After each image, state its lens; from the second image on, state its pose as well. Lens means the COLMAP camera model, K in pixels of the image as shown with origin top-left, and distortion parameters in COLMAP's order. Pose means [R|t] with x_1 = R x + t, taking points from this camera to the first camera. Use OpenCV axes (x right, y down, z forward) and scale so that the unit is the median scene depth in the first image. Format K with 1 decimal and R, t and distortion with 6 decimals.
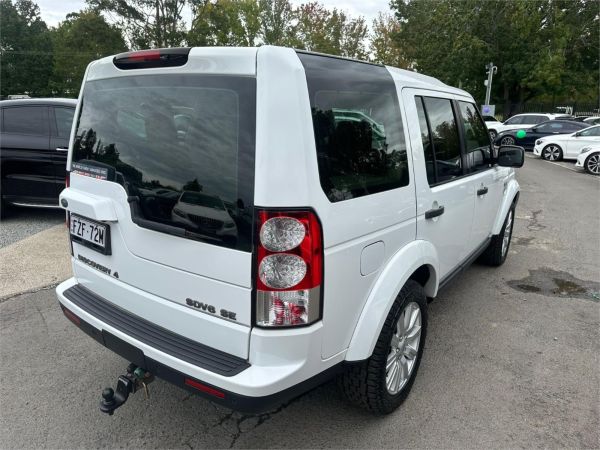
lens RADIAL K [[450.5, 0, 300.0], [0, 450.5, 225.0], [0, 0, 1]] dist [0.005541, -0.008148]
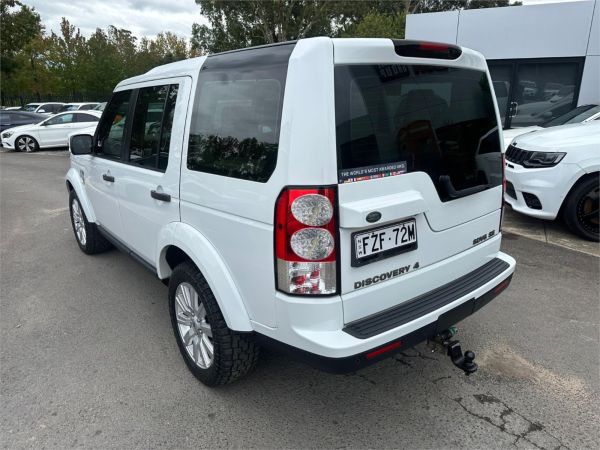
lens RADIAL K [[450.5, 0, 300.0], [0, 450.5, 225.0], [0, 0, 1]] dist [0.005541, -0.008148]
pose [[0.231768, -0.279035, 0.931892, -1.025672], [0.261488, 0.940588, 0.216605, -0.191640], [-0.936967, 0.193476, 0.290963, 0.704747]]
